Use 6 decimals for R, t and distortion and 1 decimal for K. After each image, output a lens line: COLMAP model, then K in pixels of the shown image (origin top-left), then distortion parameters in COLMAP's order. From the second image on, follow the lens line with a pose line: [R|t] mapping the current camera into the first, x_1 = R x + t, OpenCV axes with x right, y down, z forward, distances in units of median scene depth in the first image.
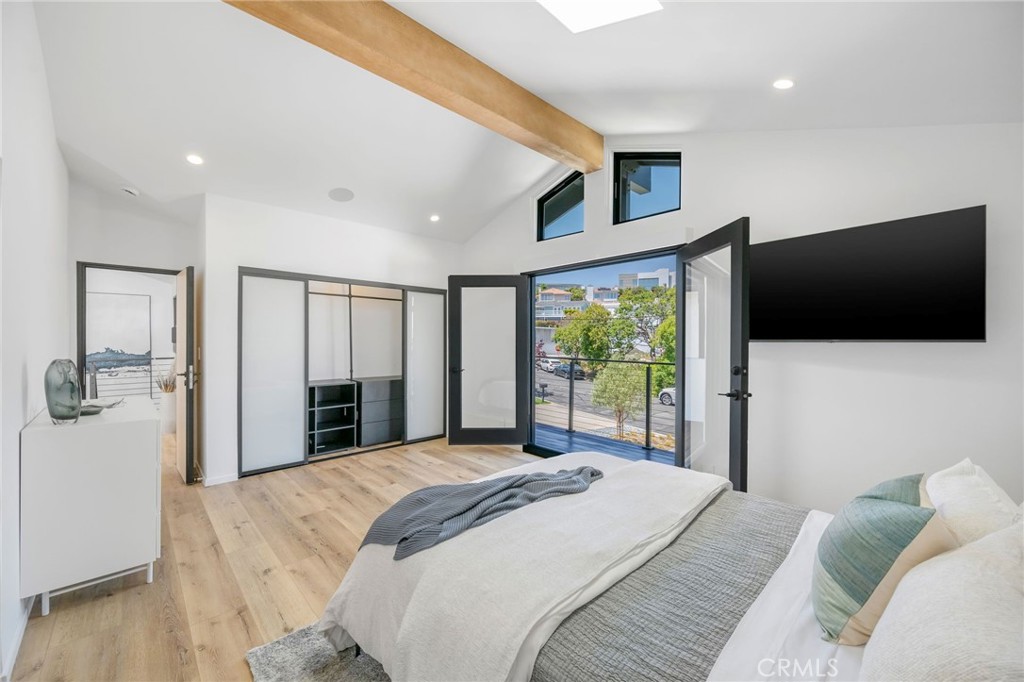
lens RADIAL K [[399.8, 0, 506.7], [0, 399.8, 340.4], [0, 0, 1]] dist [0.001308, 0.000300]
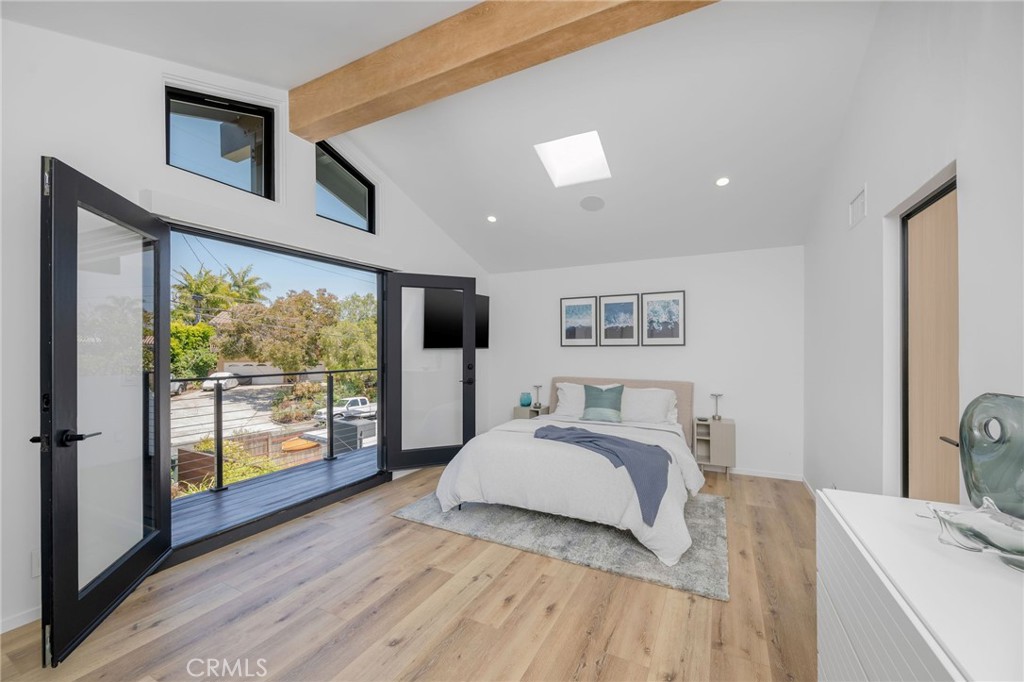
lens RADIAL K [[399.8, 0, 520.3], [0, 399.8, 346.1], [0, 0, 1]] dist [0.001308, 0.000300]
pose [[-0.337375, -0.005508, 0.941354, -0.703253], [0.002125, 0.999976, 0.006612, -0.011364], [-0.941368, 0.004231, -0.337355, 0.889733]]
